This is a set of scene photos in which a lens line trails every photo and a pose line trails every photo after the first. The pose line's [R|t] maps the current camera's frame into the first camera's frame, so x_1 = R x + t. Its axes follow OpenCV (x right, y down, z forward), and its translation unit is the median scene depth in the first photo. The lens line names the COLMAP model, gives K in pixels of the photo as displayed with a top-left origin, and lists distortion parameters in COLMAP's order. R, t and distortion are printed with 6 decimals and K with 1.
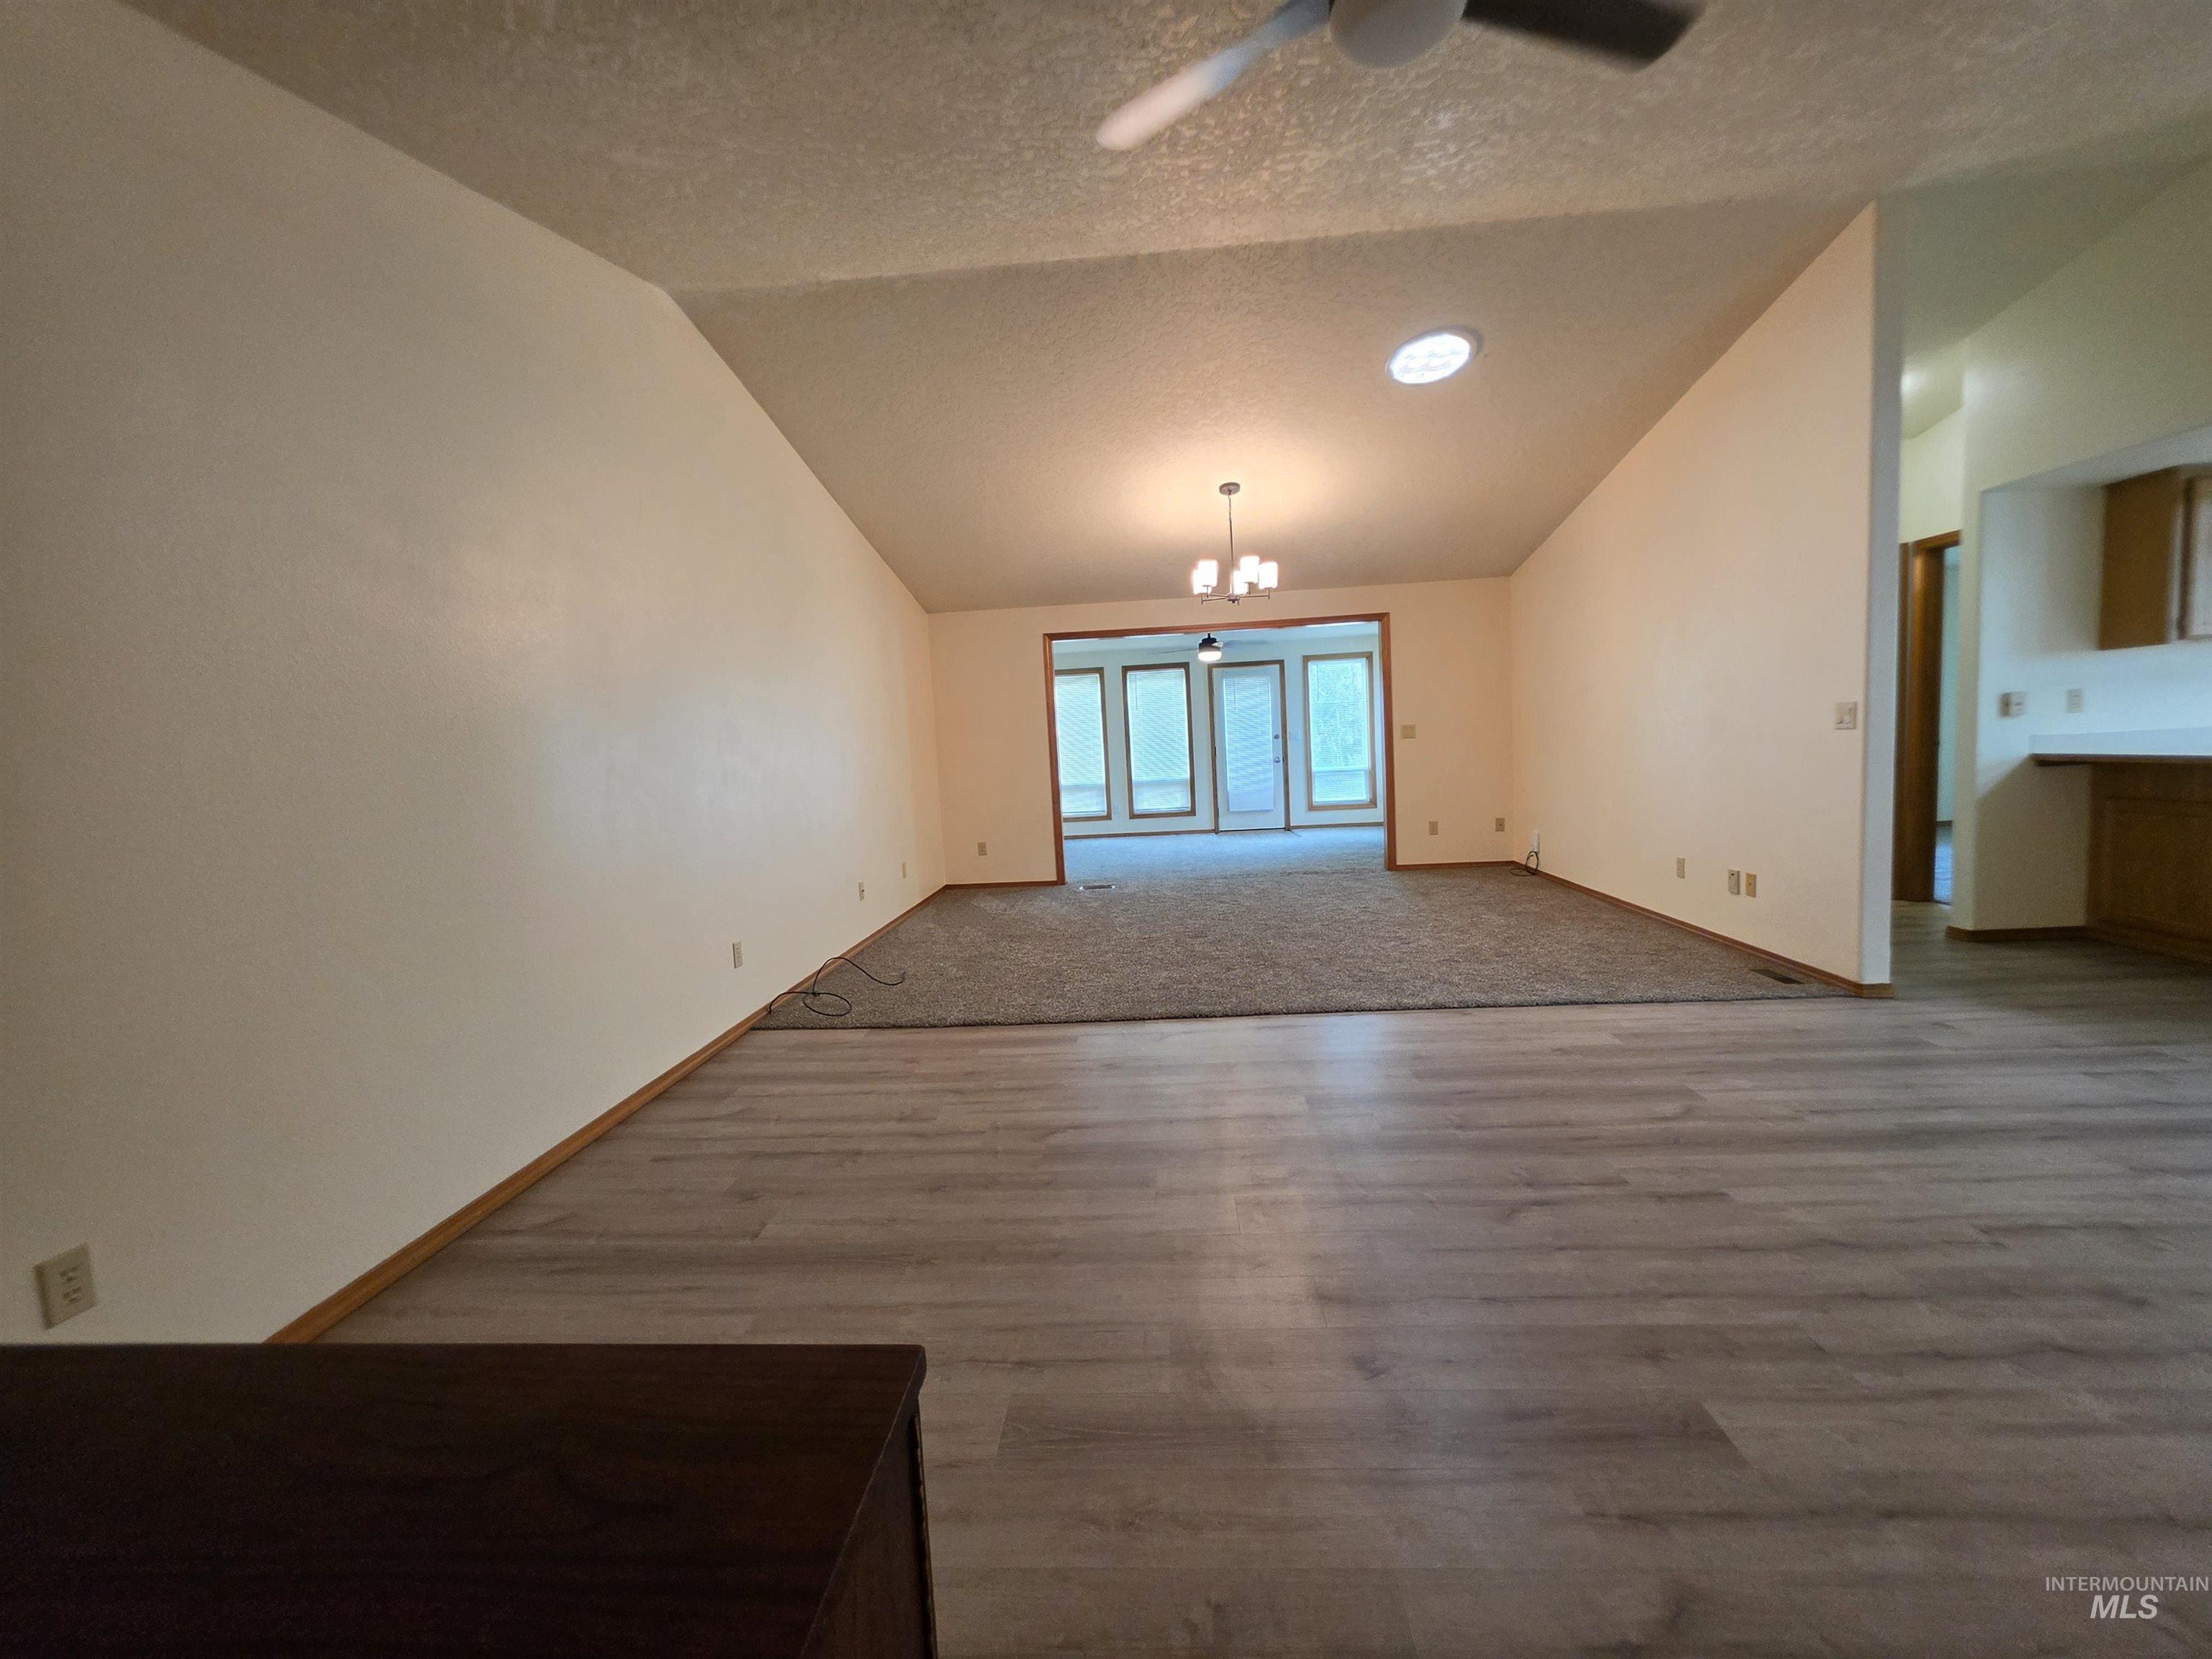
lens RADIAL K [[901.5, 0, 1099.7], [0, 901.5, 826.8], [0, 0, 1]] dist [-0.004318, 0.000173]
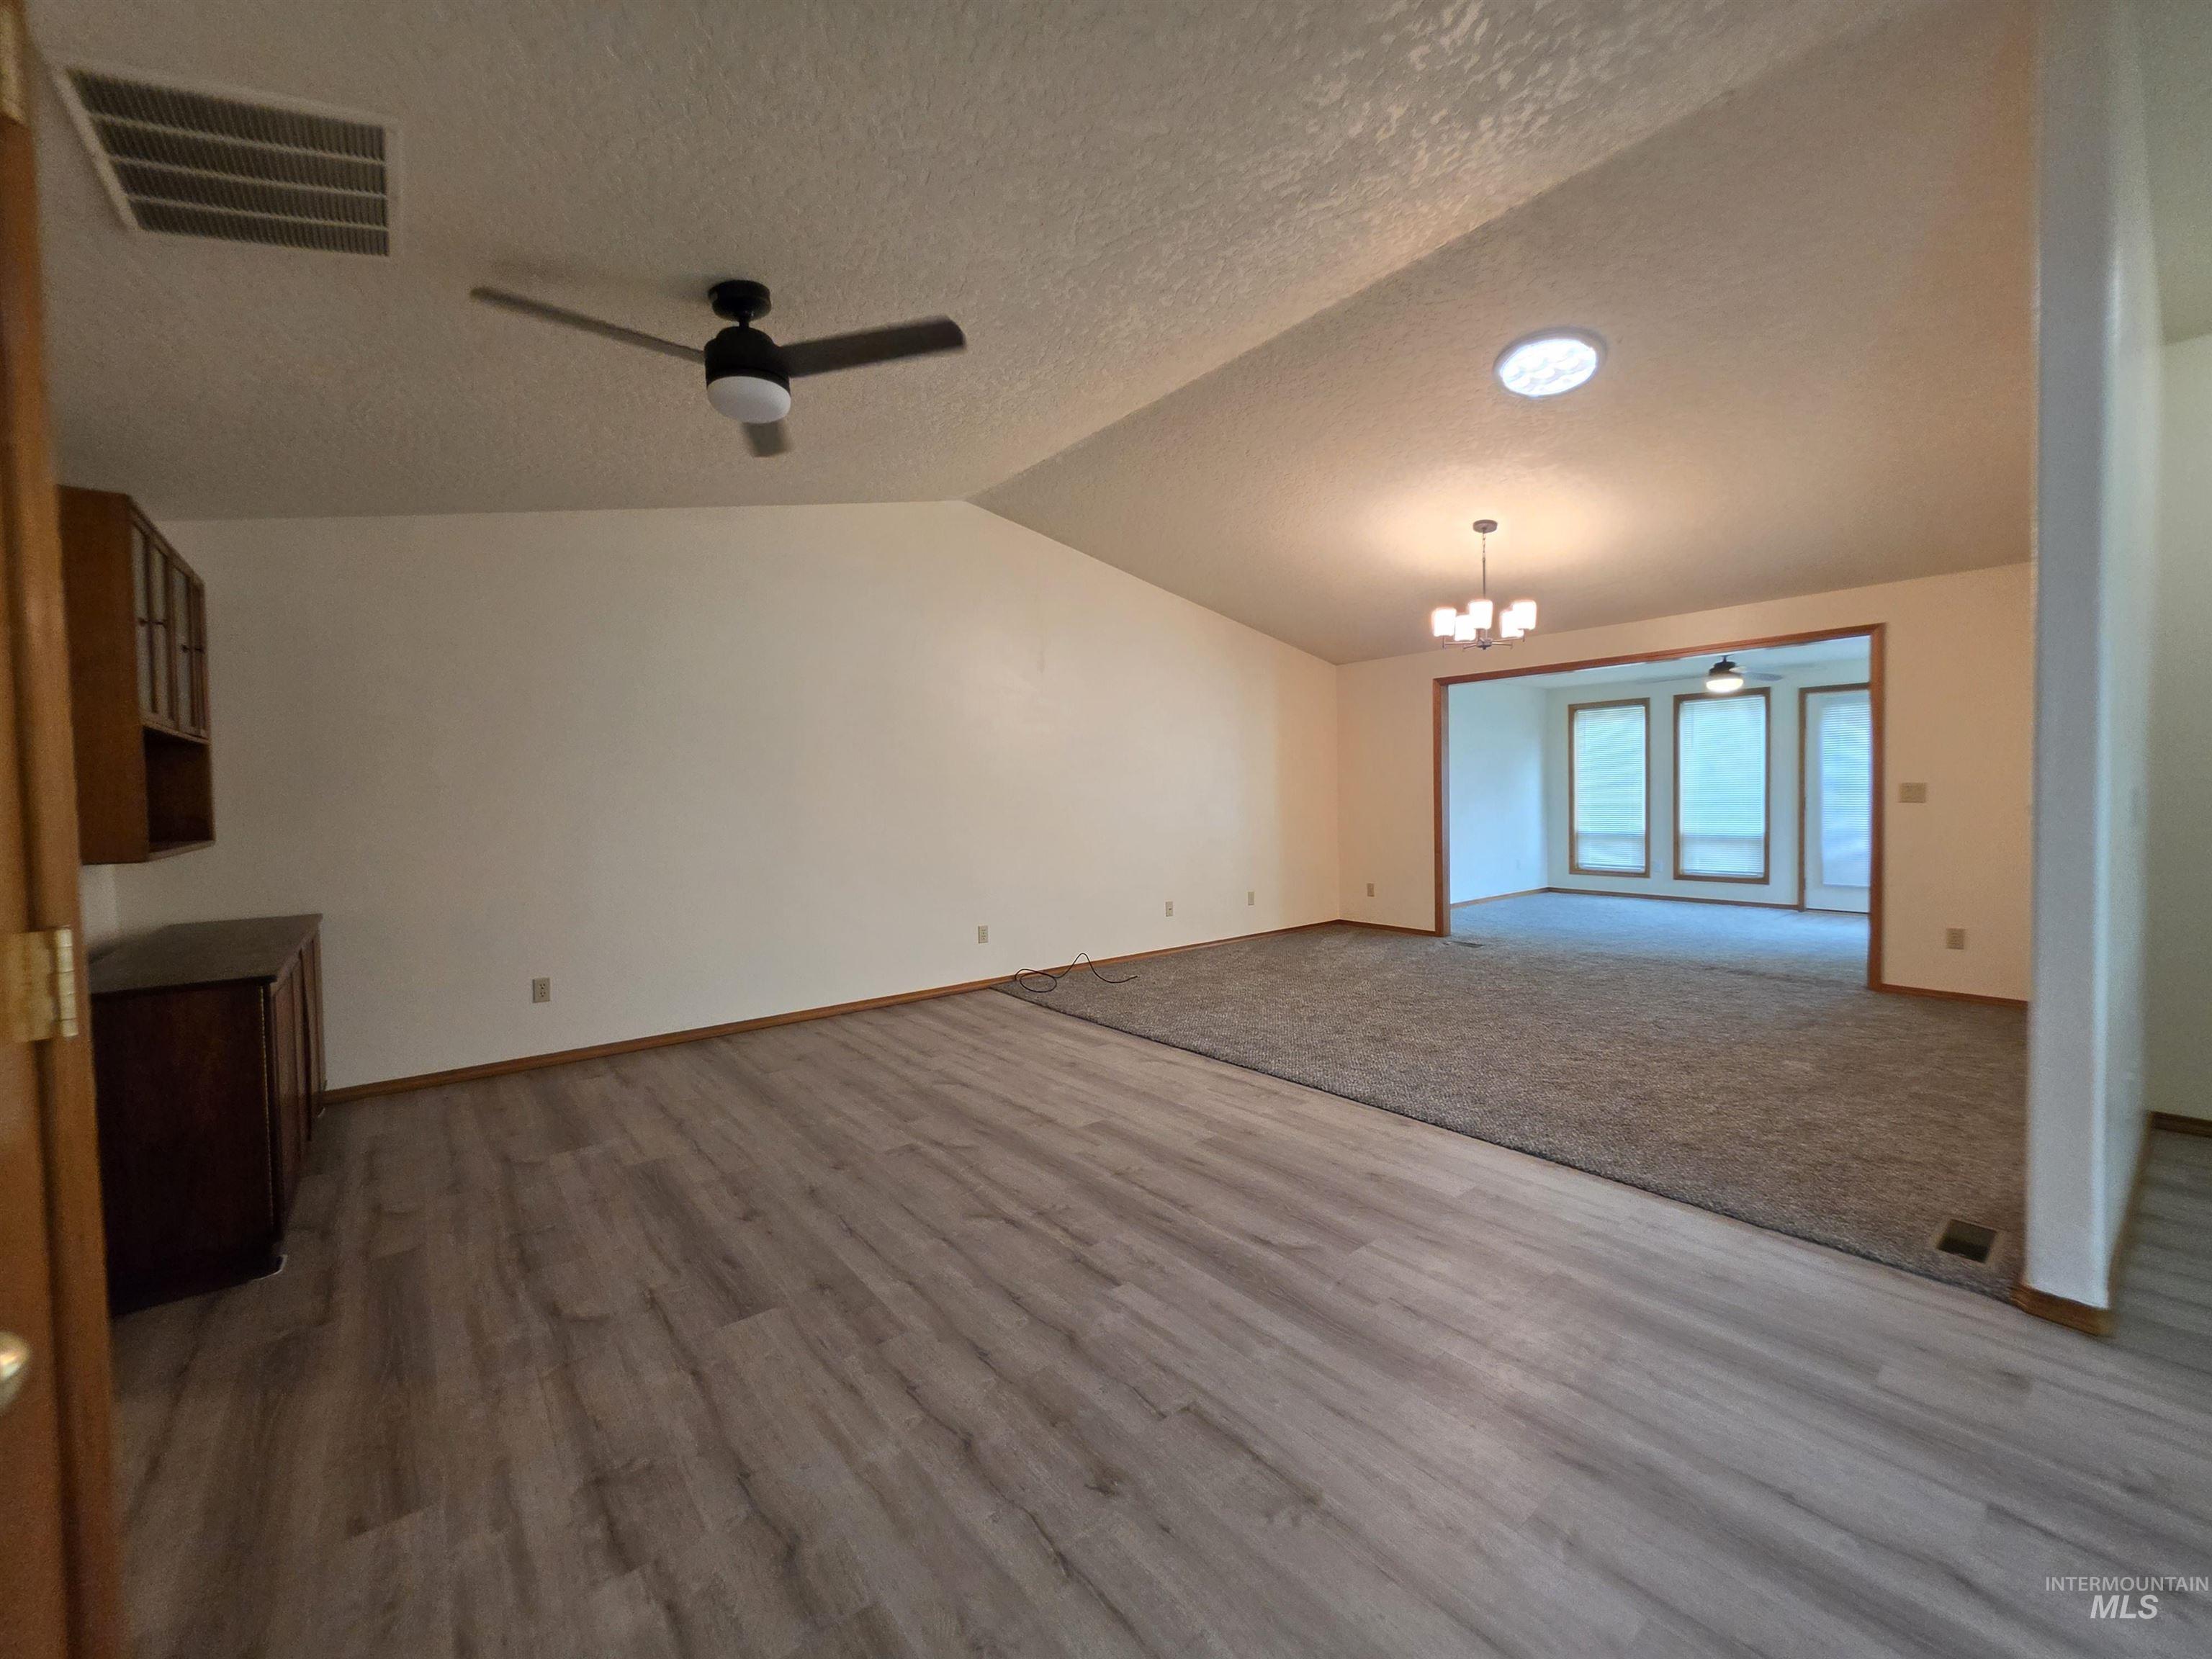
lens RADIAL K [[901.5, 0, 1101.7], [0, 901.5, 824.6], [0, 0, 1]] dist [-0.004318, 0.000173]
pose [[0.665316, 0.065743, -0.743662, 0.437012], [-0.082824, 0.996466, 0.013993, -0.039305], [0.741953, 0.052283, 0.668410, 0.083948]]
